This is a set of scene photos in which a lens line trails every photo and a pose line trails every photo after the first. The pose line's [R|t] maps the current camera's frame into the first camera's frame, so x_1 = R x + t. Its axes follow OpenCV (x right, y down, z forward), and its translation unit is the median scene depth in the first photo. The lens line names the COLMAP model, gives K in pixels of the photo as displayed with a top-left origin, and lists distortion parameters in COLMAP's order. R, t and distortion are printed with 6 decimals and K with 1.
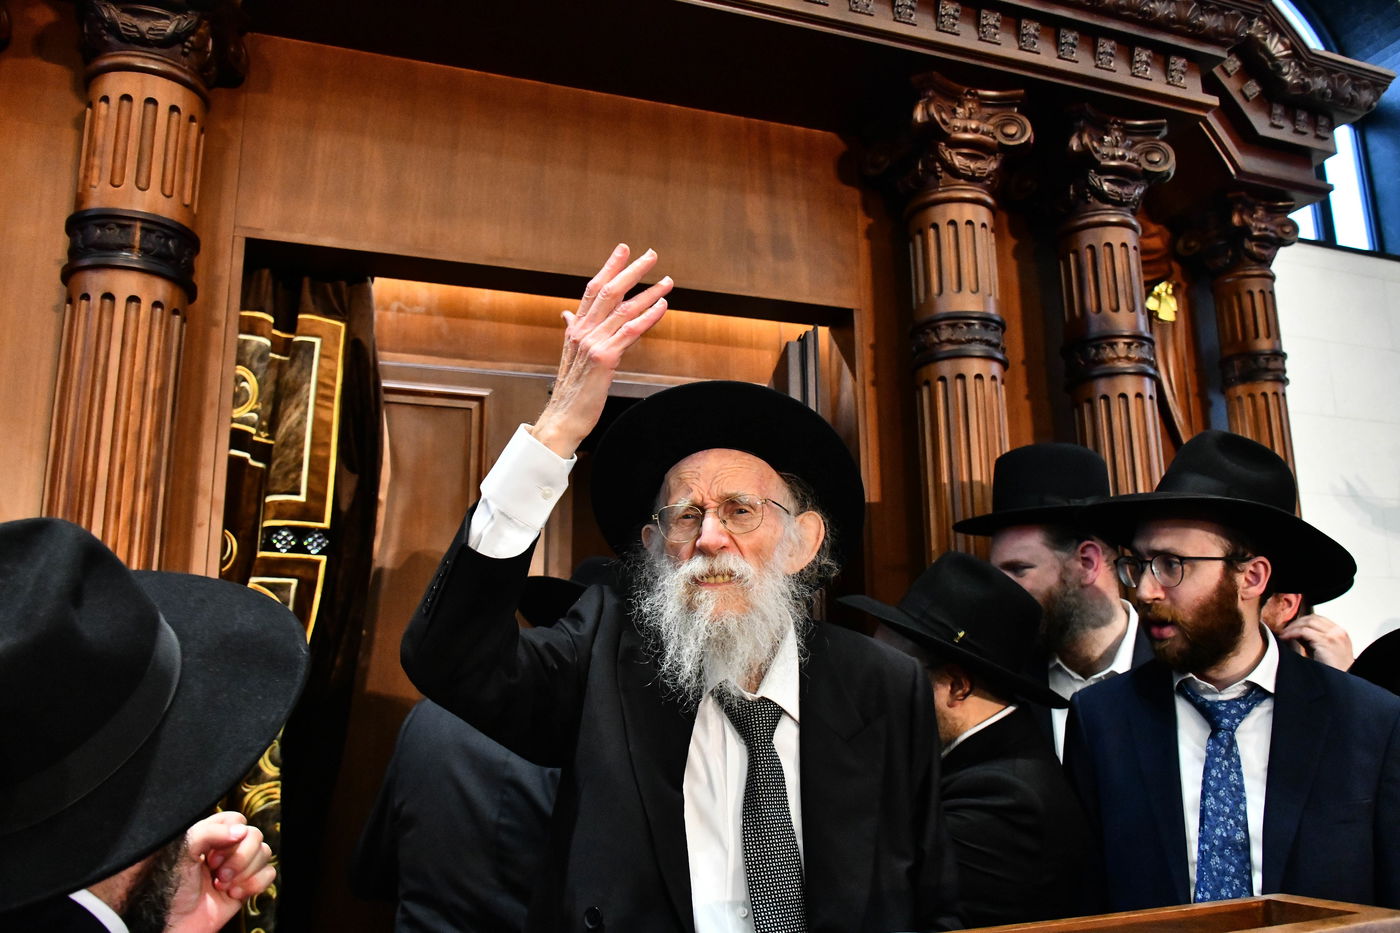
lens RADIAL K [[1081.4, 0, 720.0], [0, 1081.4, 464.6], [0, 0, 1]] dist [-0.016152, -0.029808]
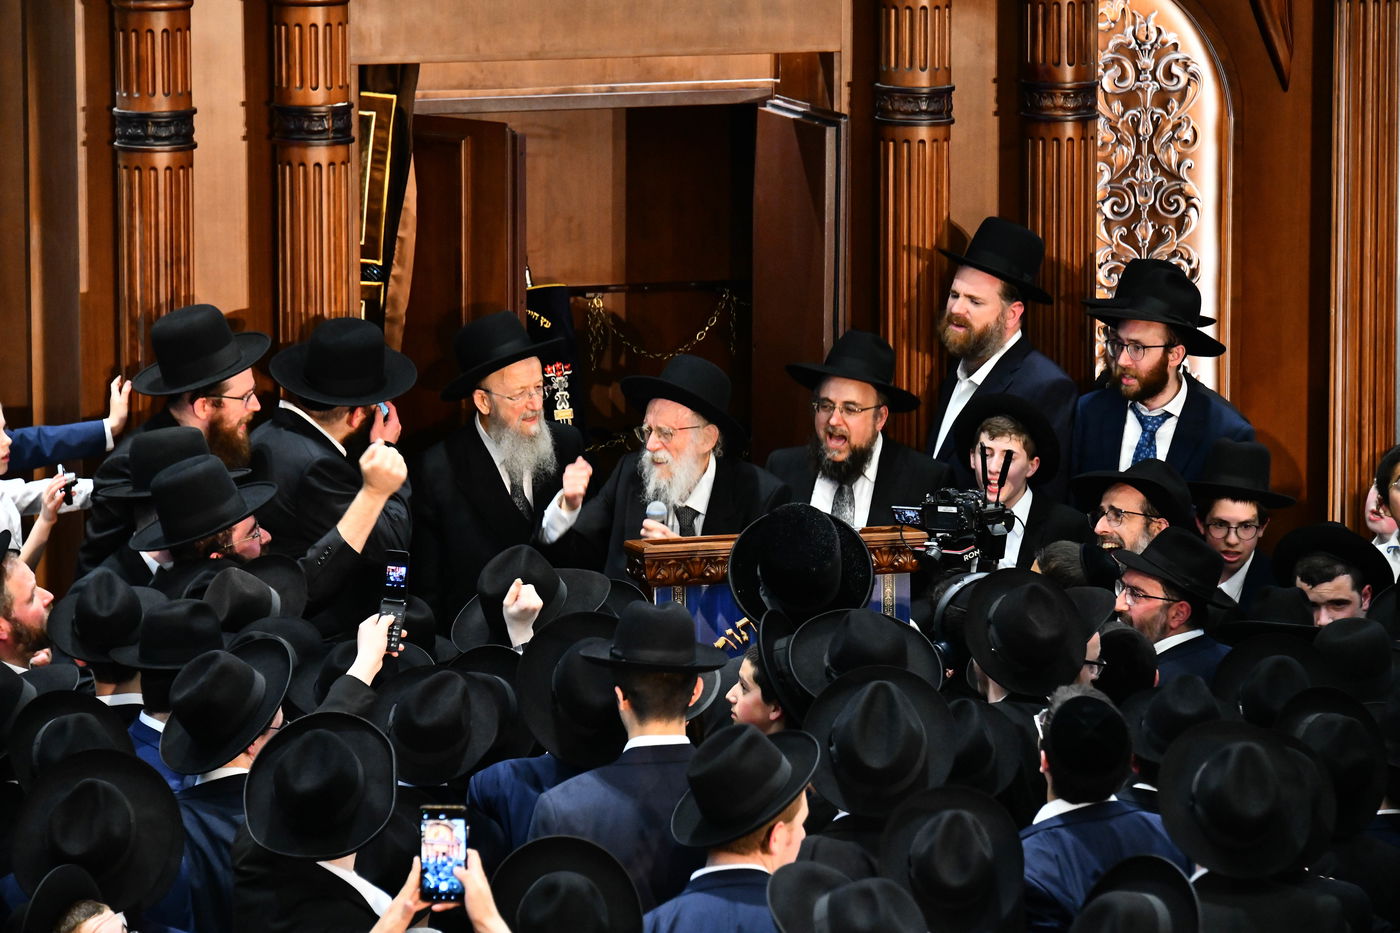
lens RADIAL K [[6691.4, 0, 722.1], [0, 6691.4, 465.9], [0, 0, 1]] dist [0.139381, 2.136333]
pose [[0.999410, 0.017117, -0.029789, 0.228964], [-0.005557, 0.936167, 0.351511, -2.267954], [0.033904, -0.351138, 0.935710, -5.900284]]
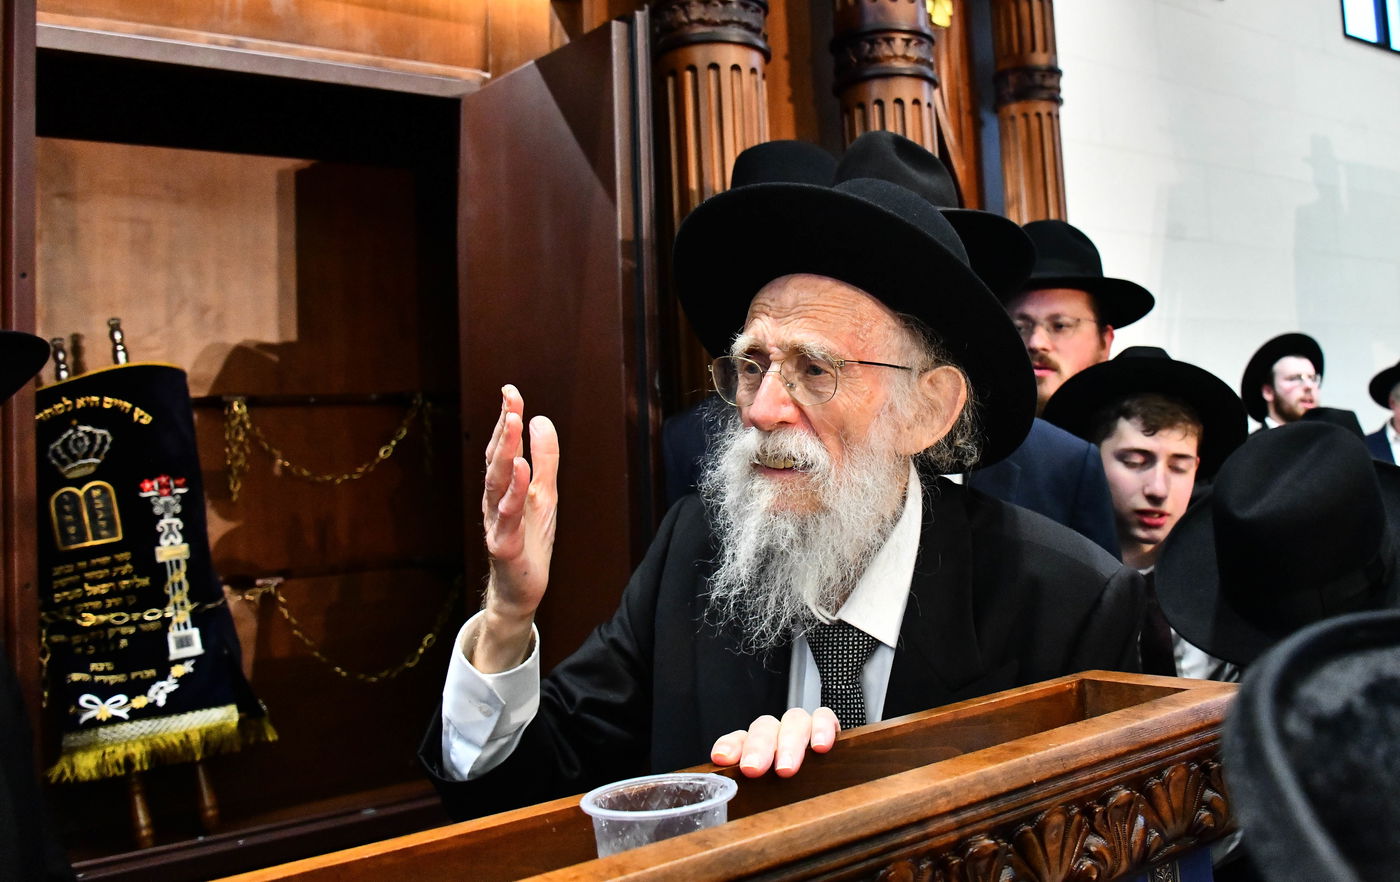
lens RADIAL K [[1237.3, 0, 825.3], [0, 1237.3, 348.2], [0, 0, 1]] dist [-0.039228, -0.008850]
pose [[0.949660, -0.014937, 0.312927, 0.007885], [-0.023676, 0.992584, 0.119230, 0.015026], [-0.312388, -0.120637, 0.942264, 0.068623]]
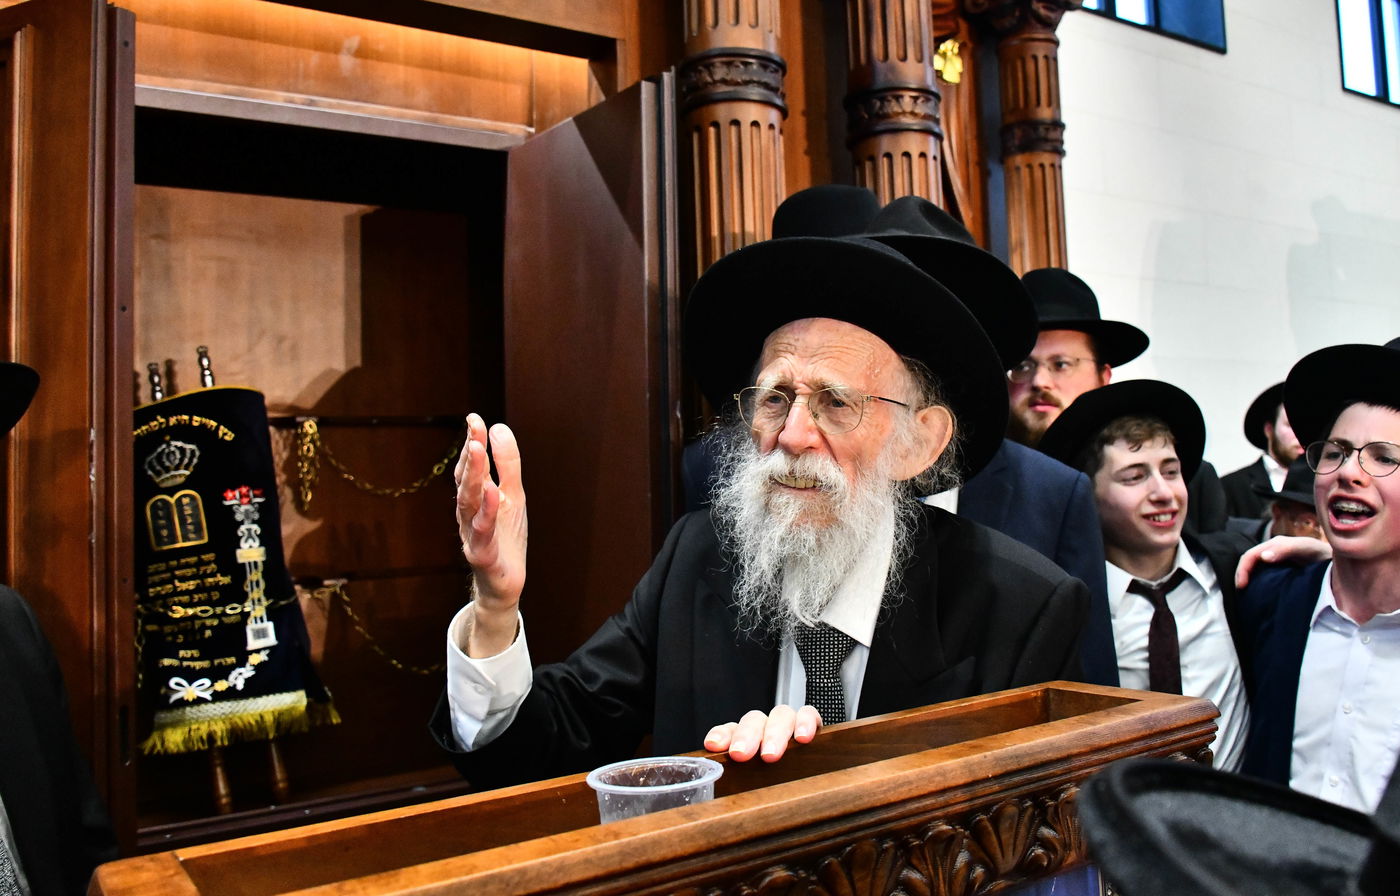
lens RADIAL K [[1149.3, 0, 764.7], [0, 1149.3, 401.4], [0, 0, 1]] dist [-0.038191, -0.000440]
pose [[0.969583, -0.005558, 0.244698, 0.013236], [-0.029621, 0.989729, 0.139853, 0.011748], [-0.242962, -0.142847, 0.959460, 0.053399]]
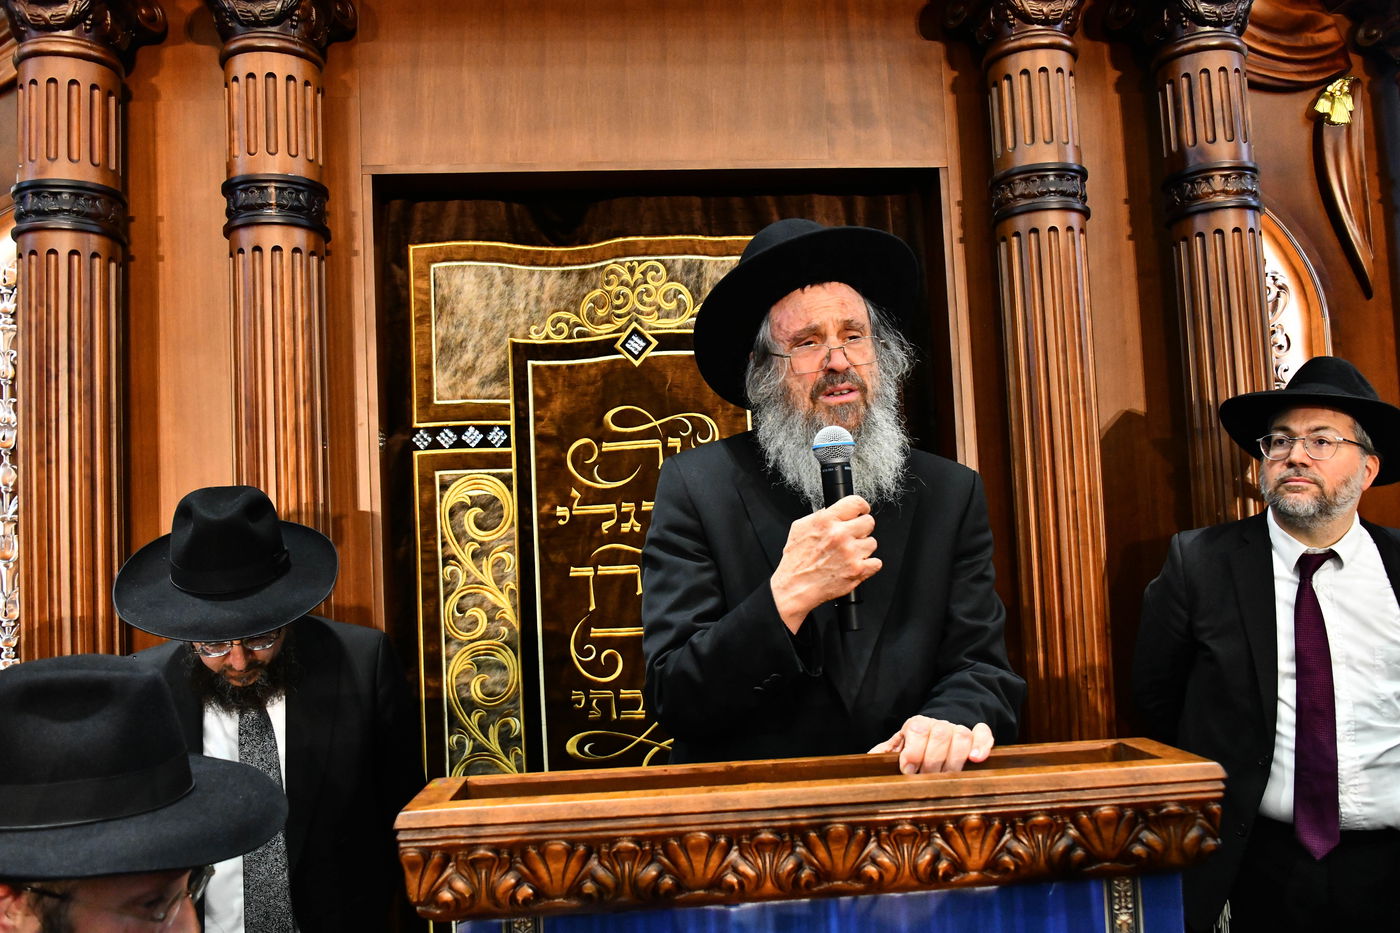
lens RADIAL K [[1081.4, 0, 720.0], [0, 1081.4, 464.6], [0, 0, 1]] dist [-0.016152, -0.029808]
pose [[0.968958, -0.045296, -0.243039, 0.161269], [0.083183, 0.985488, 0.147966, -0.037062], [0.232809, -0.163590, 0.958665, -0.067443]]
